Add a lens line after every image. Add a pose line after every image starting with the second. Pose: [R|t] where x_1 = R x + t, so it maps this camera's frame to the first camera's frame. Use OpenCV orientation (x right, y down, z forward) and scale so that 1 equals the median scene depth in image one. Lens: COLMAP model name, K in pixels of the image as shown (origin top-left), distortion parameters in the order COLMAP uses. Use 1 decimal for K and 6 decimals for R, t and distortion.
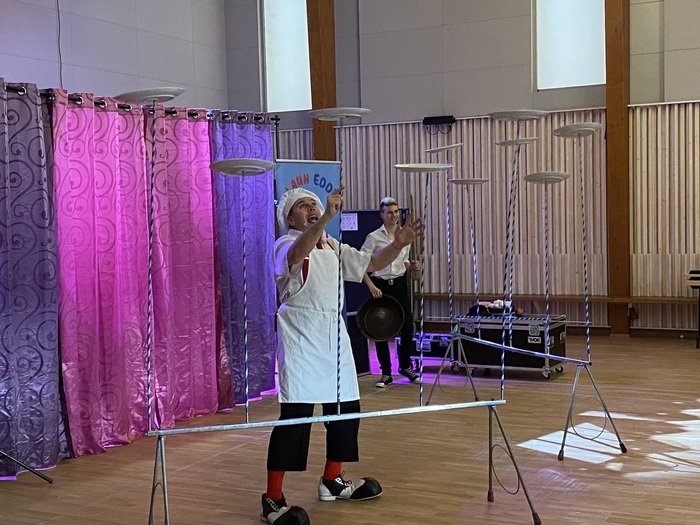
lens RADIAL K [[1049.0, 0, 352.0], [0, 1049.0, 263.5], [0, 0, 1]] dist [0.122363, 0.000000]
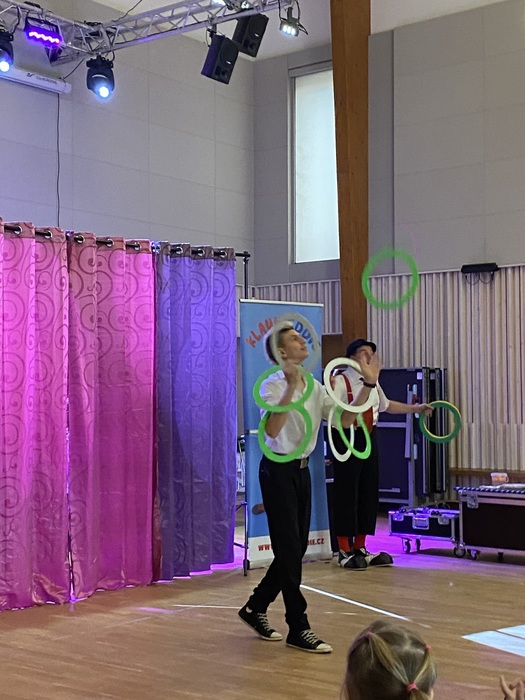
lens RADIAL K [[1154.3, 0, 274.0], [0, 1154.3, 337.1], [0, 0, 1]] dist [0.126197, 0.000000]
pose [[0.982536, 0.009455, -0.185833, 0.152062], [-0.027962, 0.994870, -0.097224, 0.029647], [0.183961, 0.100723, 0.977759, 0.059349]]
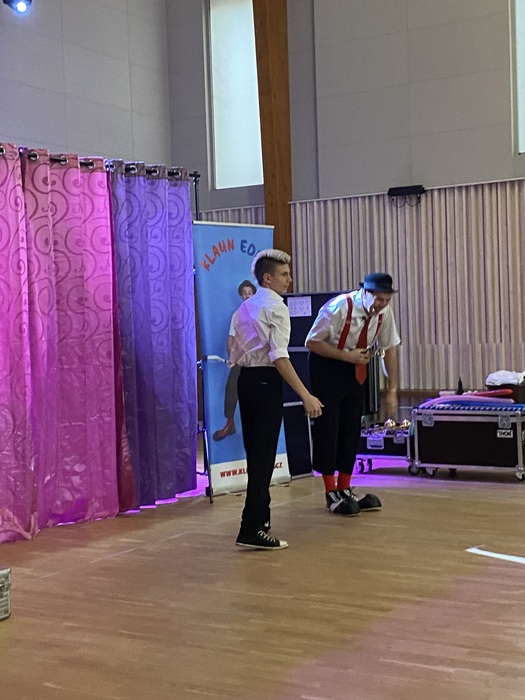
lens RADIAL K [[1118.8, 0, 272.1], [0, 1118.8, 341.8], [0, 0, 1]] dist [0.169721, 0.000000]
pose [[0.997163, -0.007613, -0.074885, 0.065623], [0.004863, 0.999309, -0.036844, 0.037077], [0.075113, 0.036375, 0.996511, 0.105093]]
